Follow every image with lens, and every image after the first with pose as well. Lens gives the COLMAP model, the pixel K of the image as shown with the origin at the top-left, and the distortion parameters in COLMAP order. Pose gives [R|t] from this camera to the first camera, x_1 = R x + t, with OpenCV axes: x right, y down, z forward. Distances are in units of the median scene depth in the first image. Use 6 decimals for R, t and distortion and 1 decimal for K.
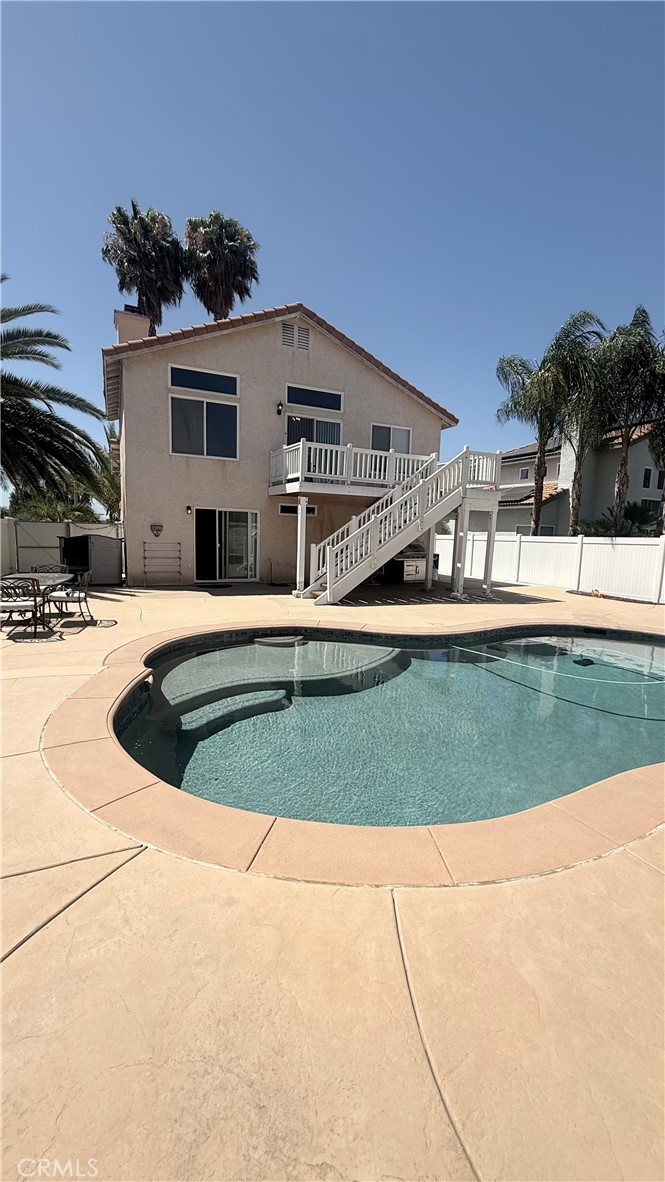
lens RADIAL K [[475.5, 0, 332.5], [0, 475.5, 591.0], [0, 0, 1]] dist [0.004548, 0.000179]
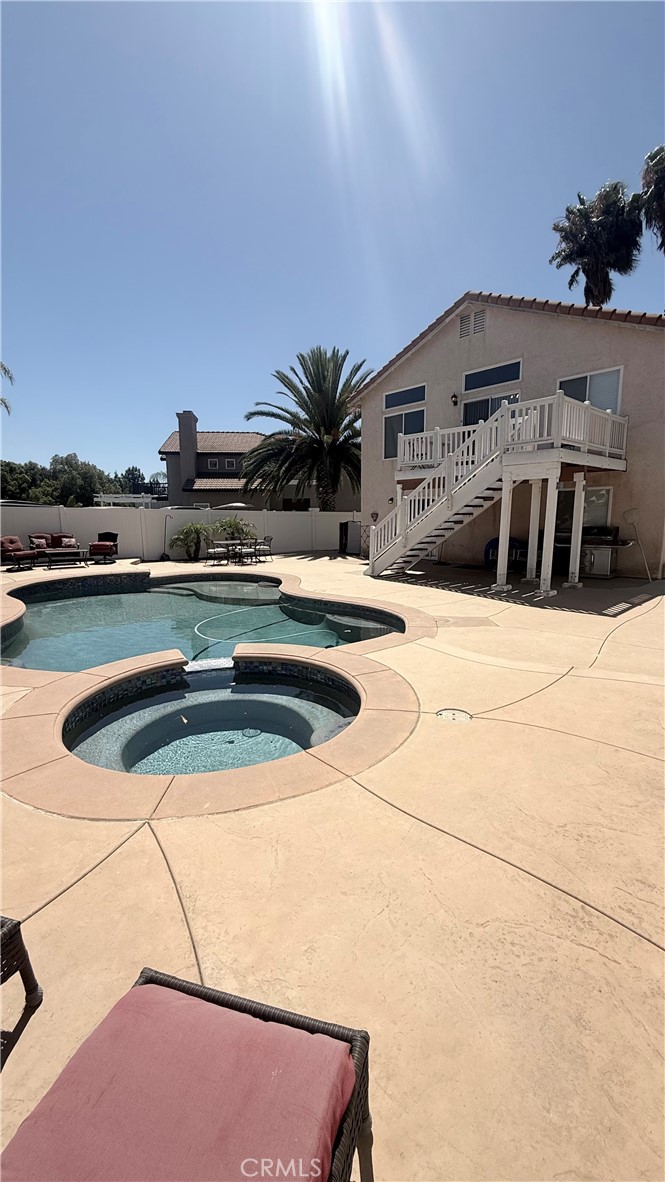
lens RADIAL K [[475.5, 0, 332.5], [0, 475.5, 591.0], [0, 0, 1]] dist [0.004548, 0.000179]
pose [[0.282235, 0.124918, -0.951178, 0.948549], [-0.108974, 0.989243, 0.097582, -0.034236], [0.953136, 0.076112, 0.292812, 0.488216]]
